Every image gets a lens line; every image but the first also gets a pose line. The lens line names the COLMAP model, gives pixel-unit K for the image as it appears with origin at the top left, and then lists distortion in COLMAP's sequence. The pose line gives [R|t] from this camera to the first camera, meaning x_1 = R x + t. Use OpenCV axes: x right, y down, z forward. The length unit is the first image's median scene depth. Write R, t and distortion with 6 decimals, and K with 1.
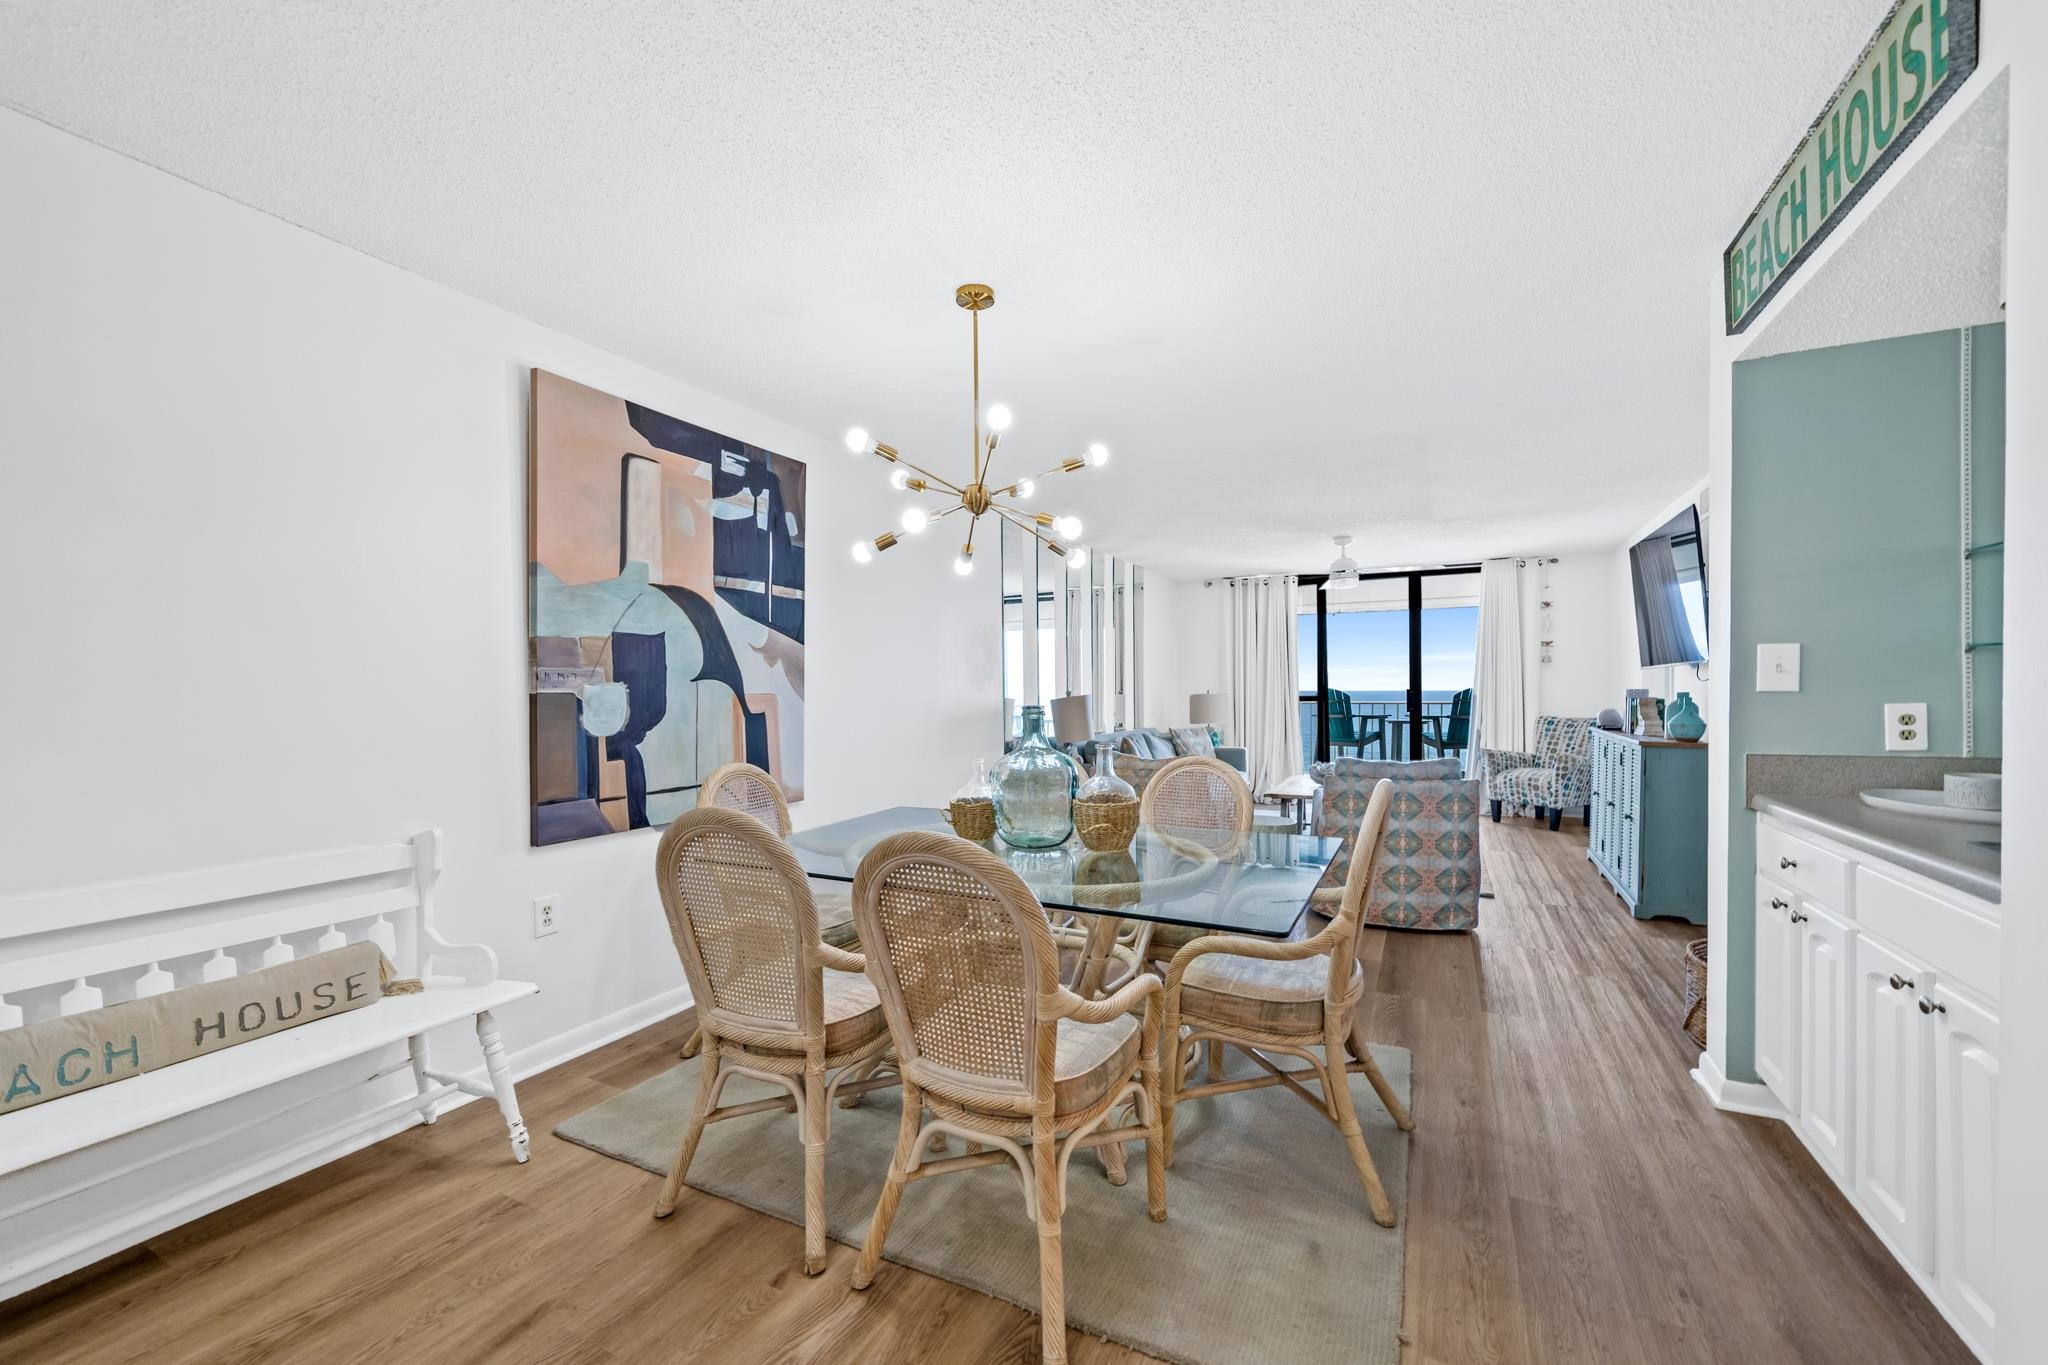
lens RADIAL K [[795.0, 0, 1029.8], [0, 795.0, 698.7], [0, 0, 1]] dist [0.000510, -0.000013]
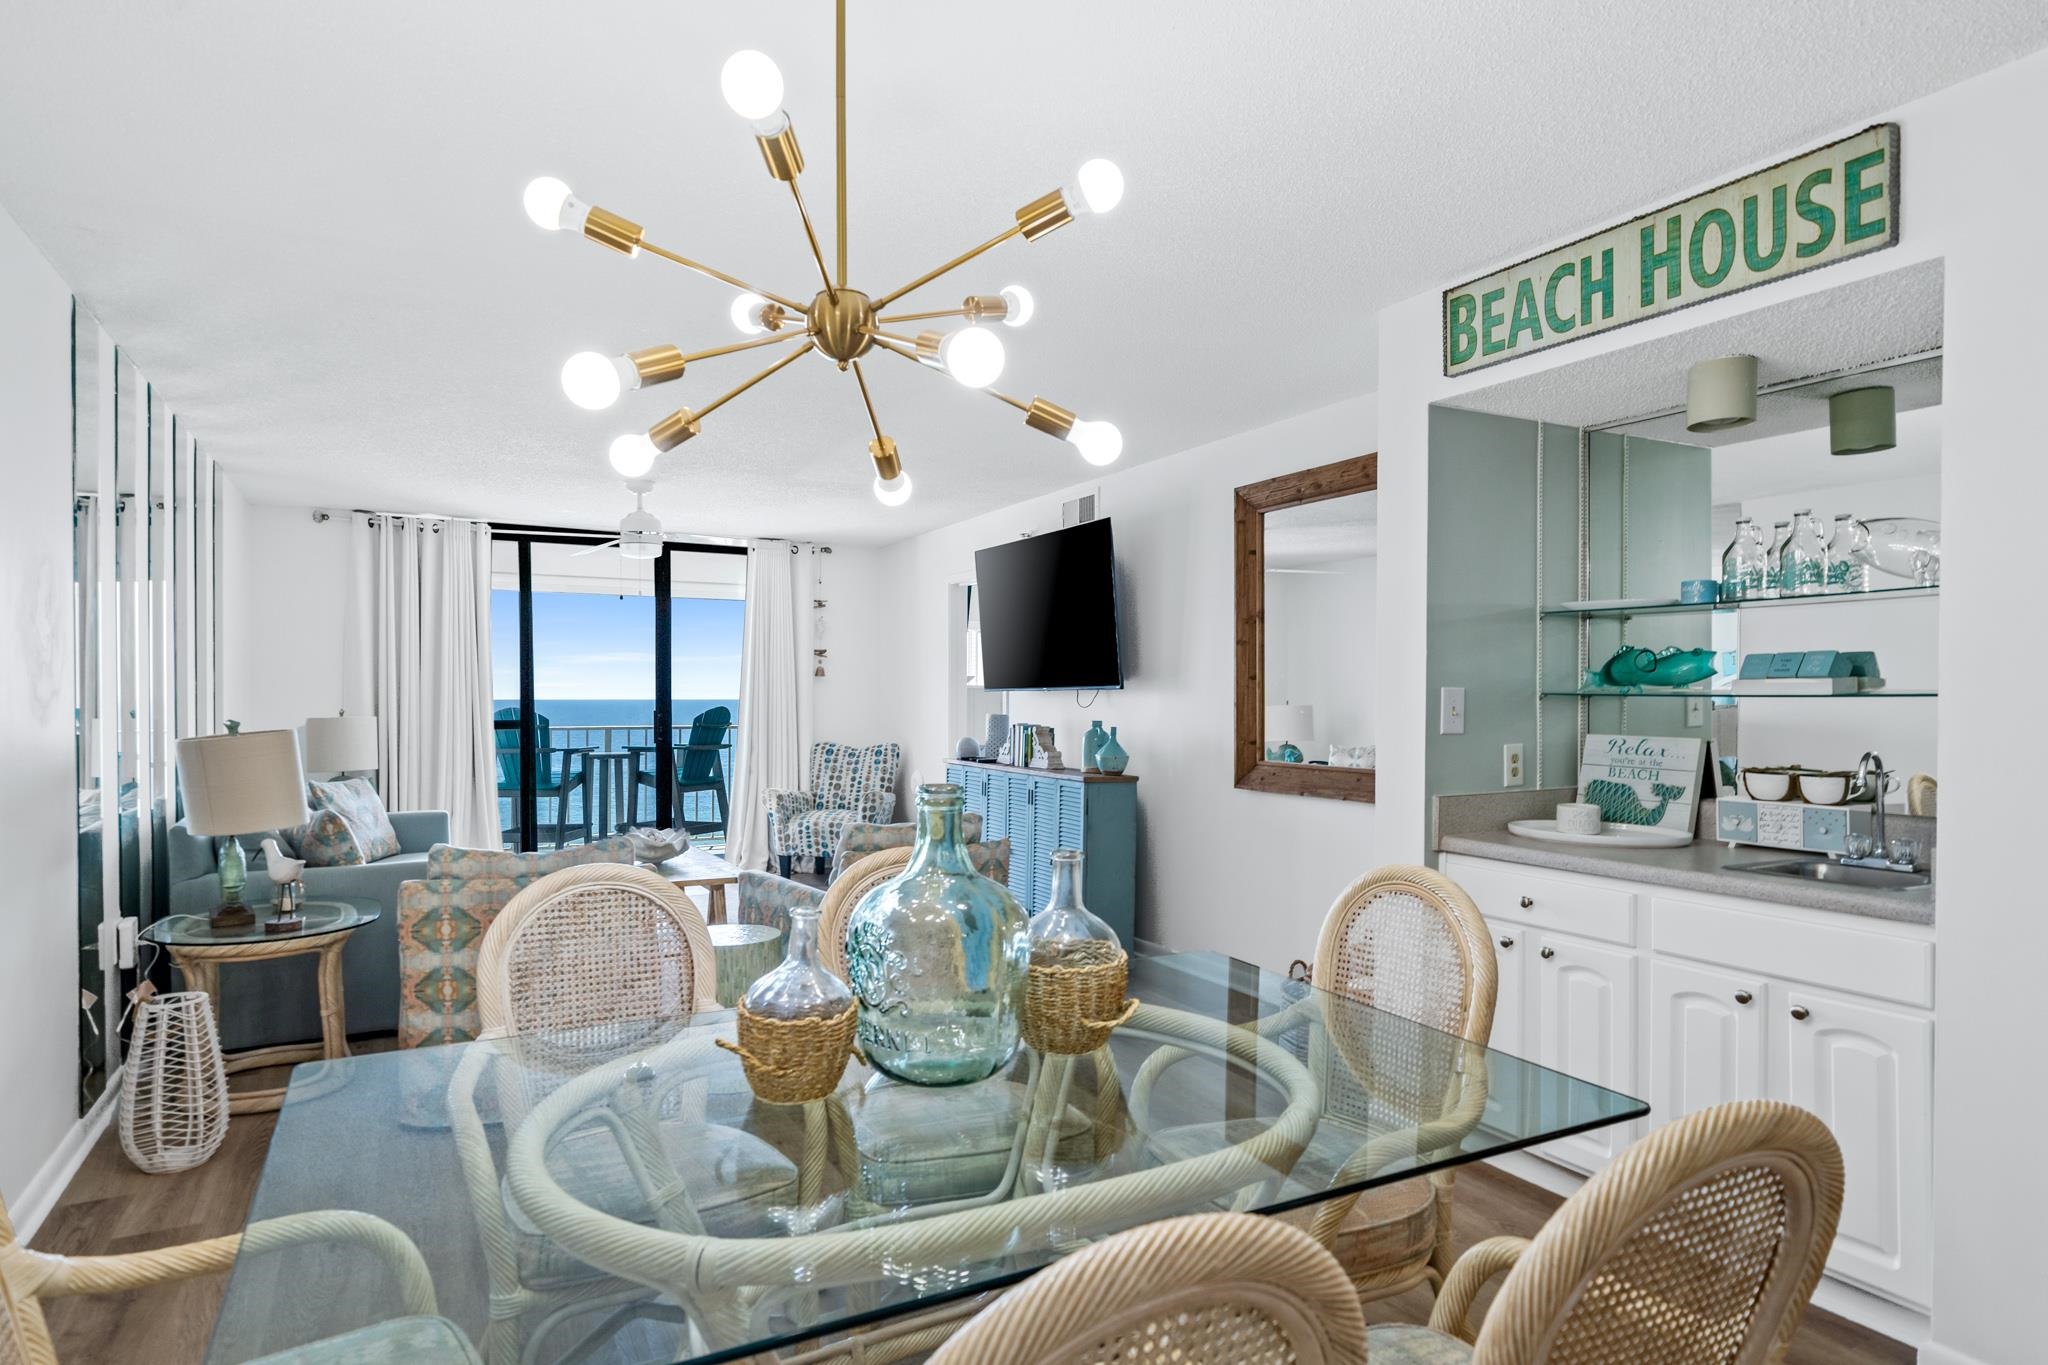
lens RADIAL K [[1137.8, 0, 1016.8], [0, 1137.8, 705.1], [0, 0, 1]] dist [0.001253, 0.000174]
pose [[0.571984, 0.001948, 0.820263, -0.178518], [0.001712, 0.999992, -0.003568, -0.012483], [-0.820263, 0.003445, 0.571976, 0.188232]]
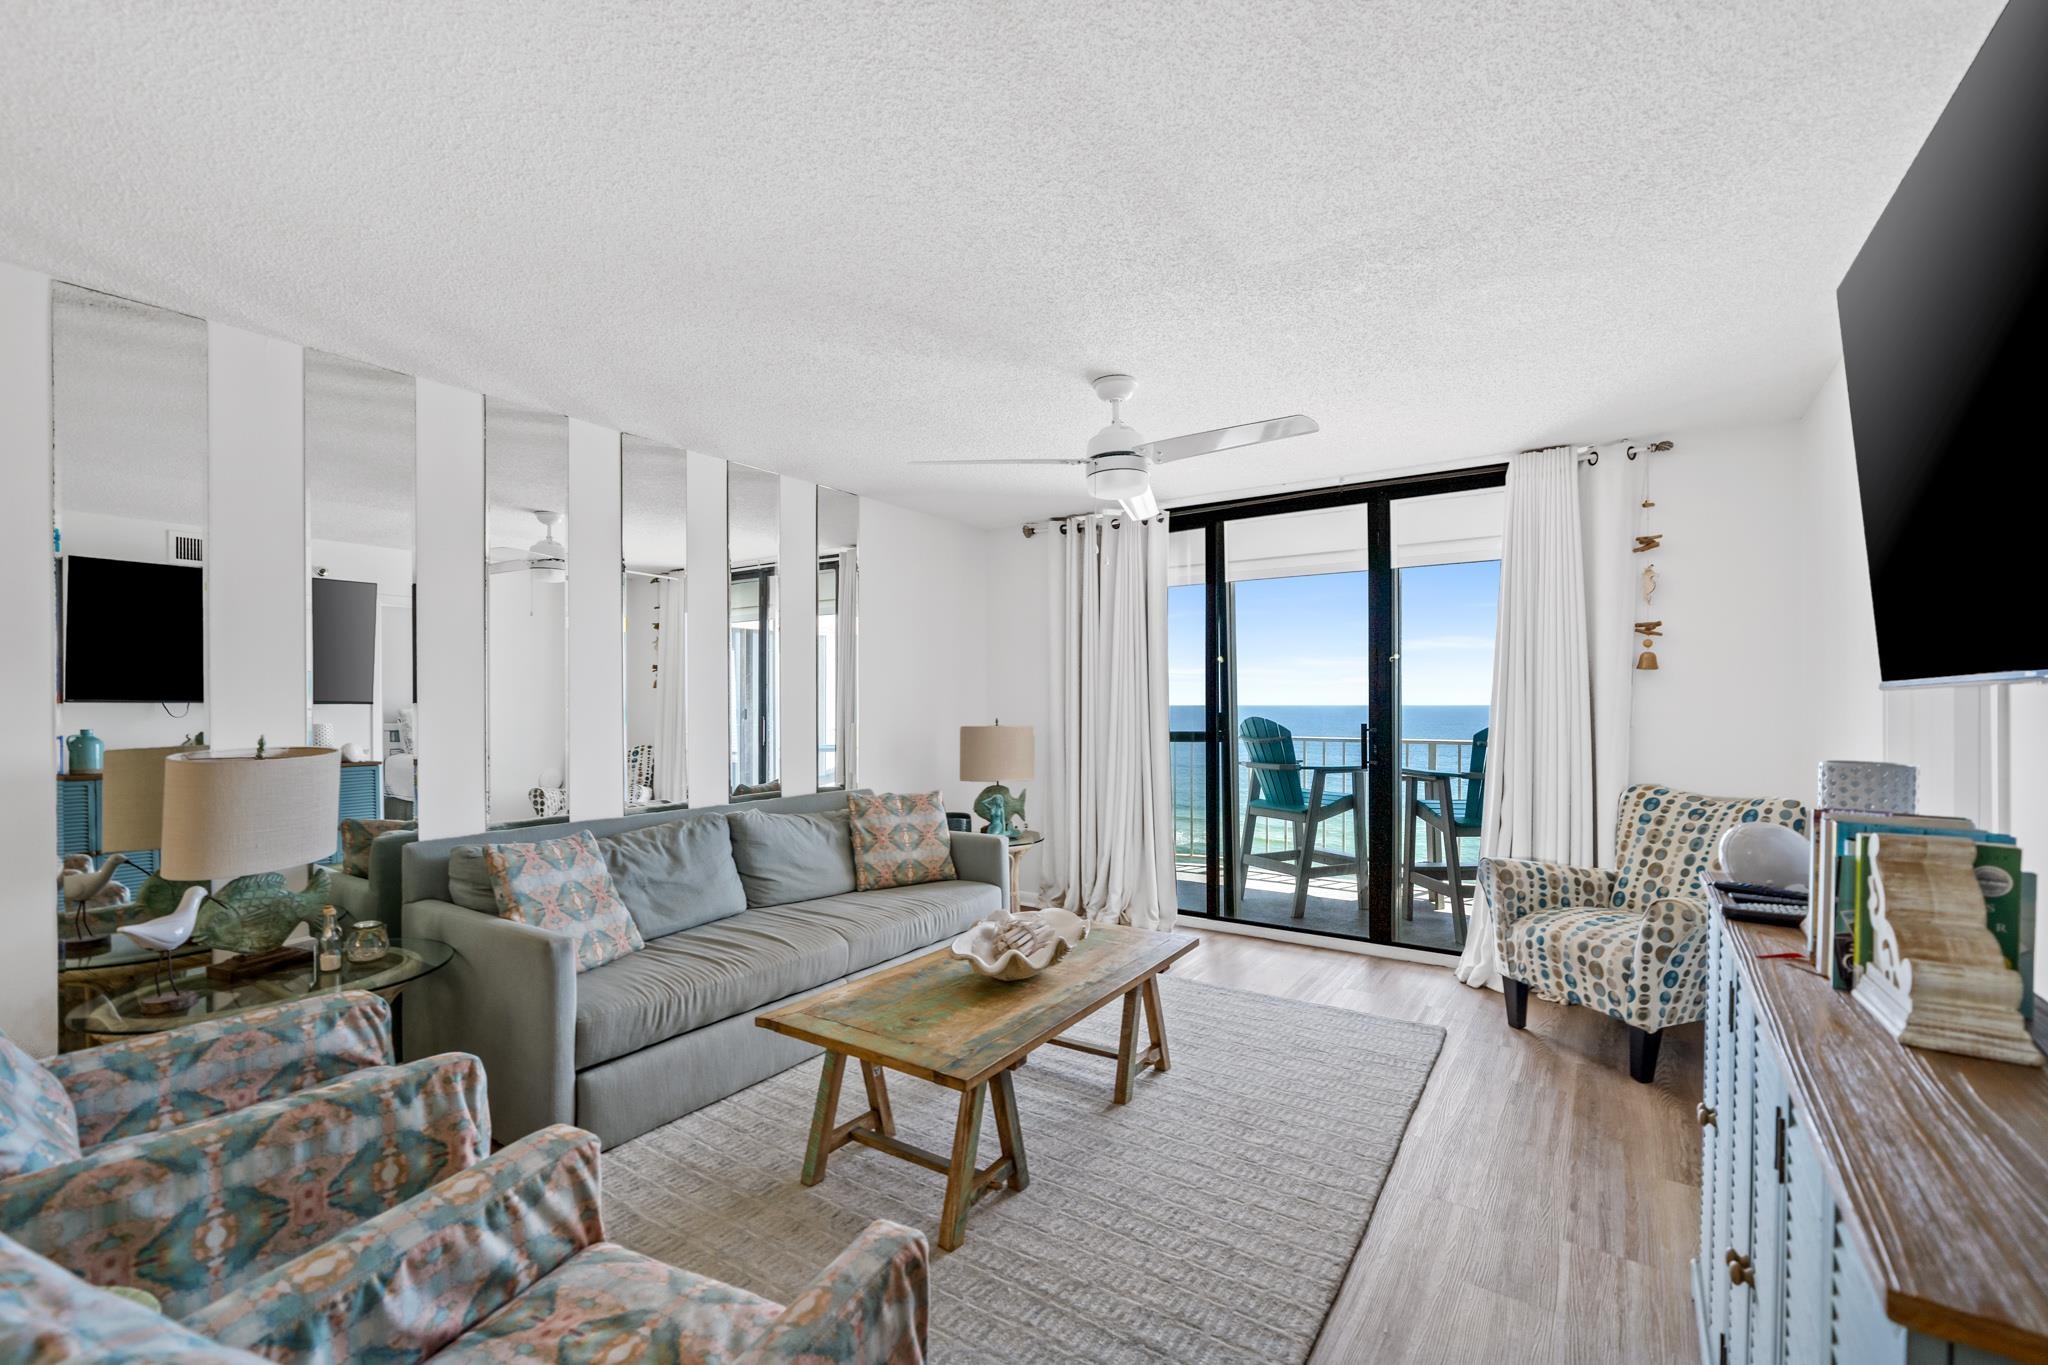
lens RADIAL K [[855.5, 0, 1021.2], [0, 855.5, 698.8], [0, 0, 1]] dist [-0.002221, 0.000081]
pose [[0.991812, 0.006075, -0.127563, 0.363771], [-0.007513, 0.999914, -0.010795, -0.020844], [0.127486, 0.011665, 0.991772, 0.476588]]
